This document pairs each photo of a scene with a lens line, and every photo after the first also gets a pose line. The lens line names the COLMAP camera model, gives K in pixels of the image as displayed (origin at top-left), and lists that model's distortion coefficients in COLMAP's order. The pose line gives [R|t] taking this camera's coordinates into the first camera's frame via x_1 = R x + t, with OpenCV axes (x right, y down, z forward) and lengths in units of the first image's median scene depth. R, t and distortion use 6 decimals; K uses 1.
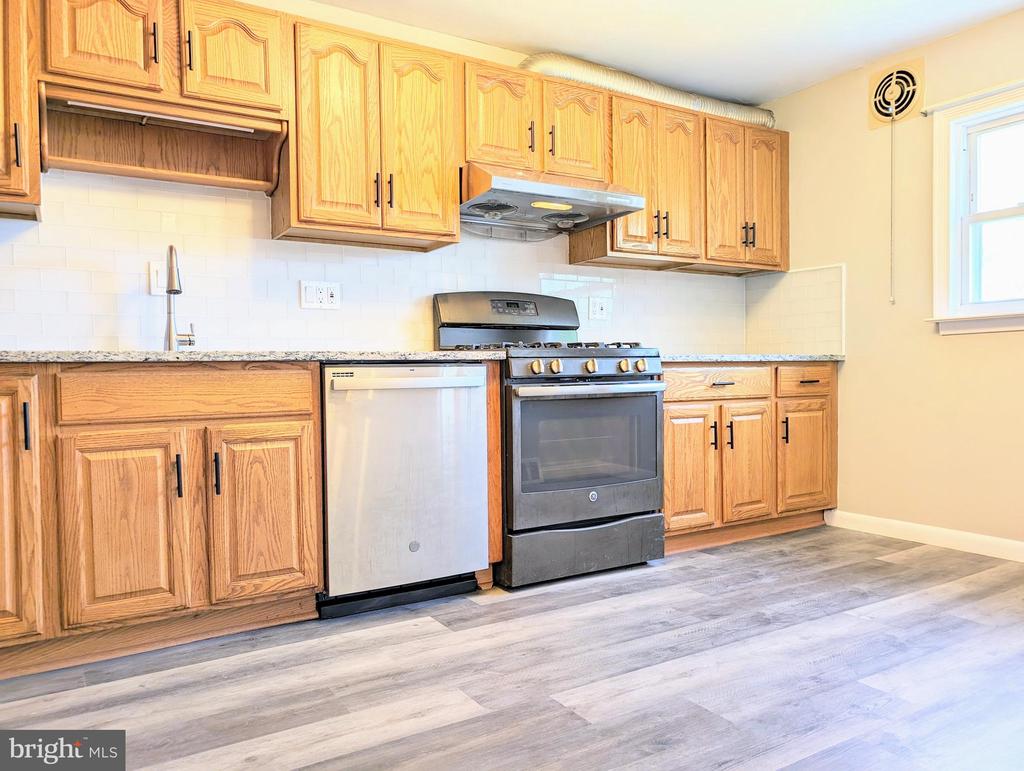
lens RADIAL K [[738.2, 0, 513.7], [0, 738.2, 385.0], [0, 0, 1]] dist [0.010933, -0.006512]
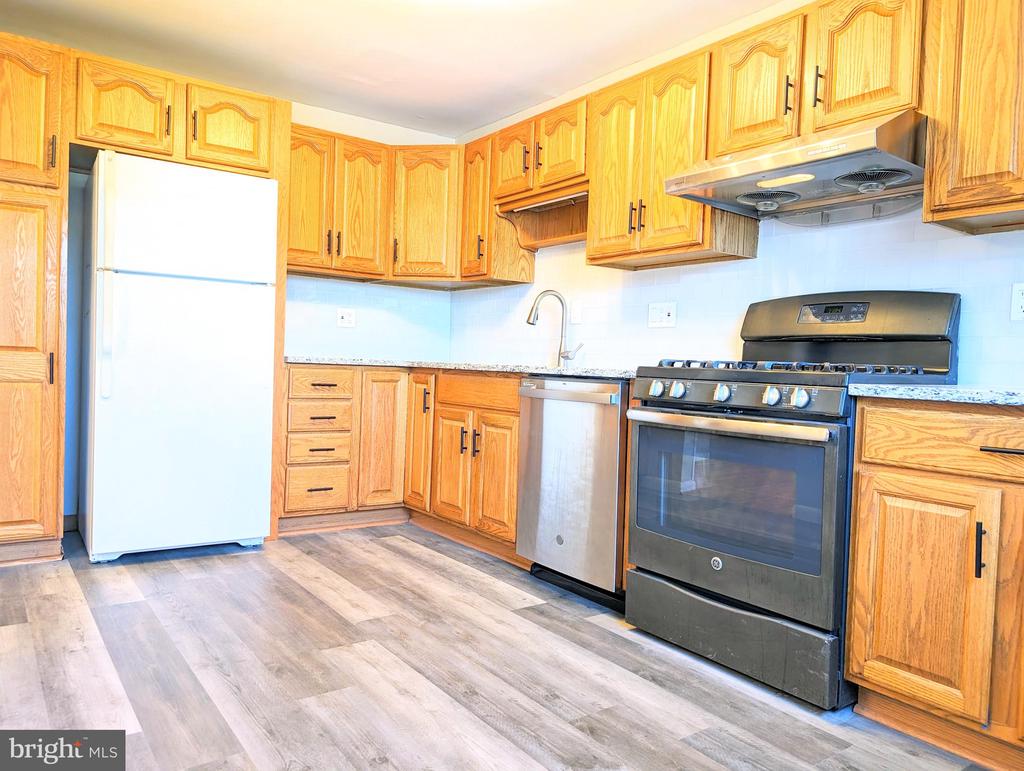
lens RADIAL K [[738.2, 0, 513.7], [0, 738.2, 385.0], [0, 0, 1]] dist [0.010933, -0.006512]
pose [[0.080652, 0.048272, -0.995573, 0.882891], [-0.056685, 0.997432, 0.043770, -0.057615], [0.995129, 0.052904, 0.083182, 0.747722]]
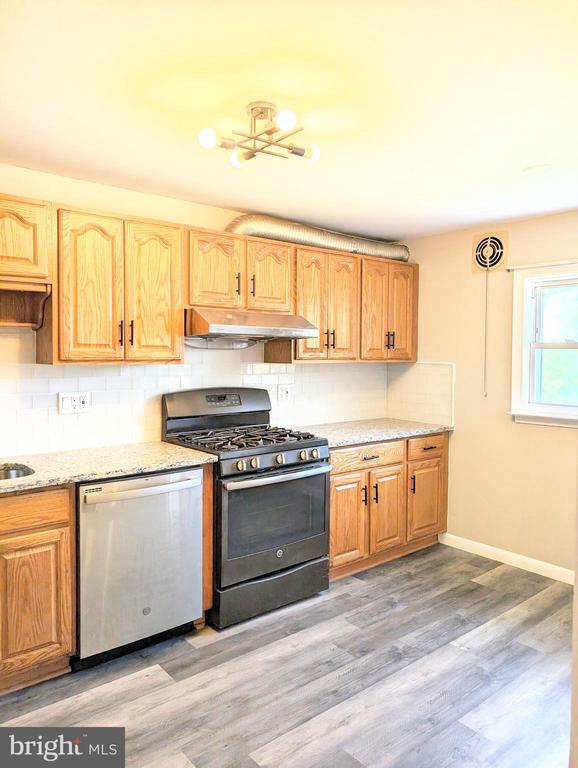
lens RADIAL K [[550.5, 0, 294.0], [0, 550.5, 368.0], [0, 0, 1]] dist [0.015233, -0.010958]
pose [[0.989969, 0.015014, 0.140483, -0.015922], [-0.015973, 0.999856, 0.005702, -0.210370], [-0.140377, -0.007889, 0.990067, -0.023281]]
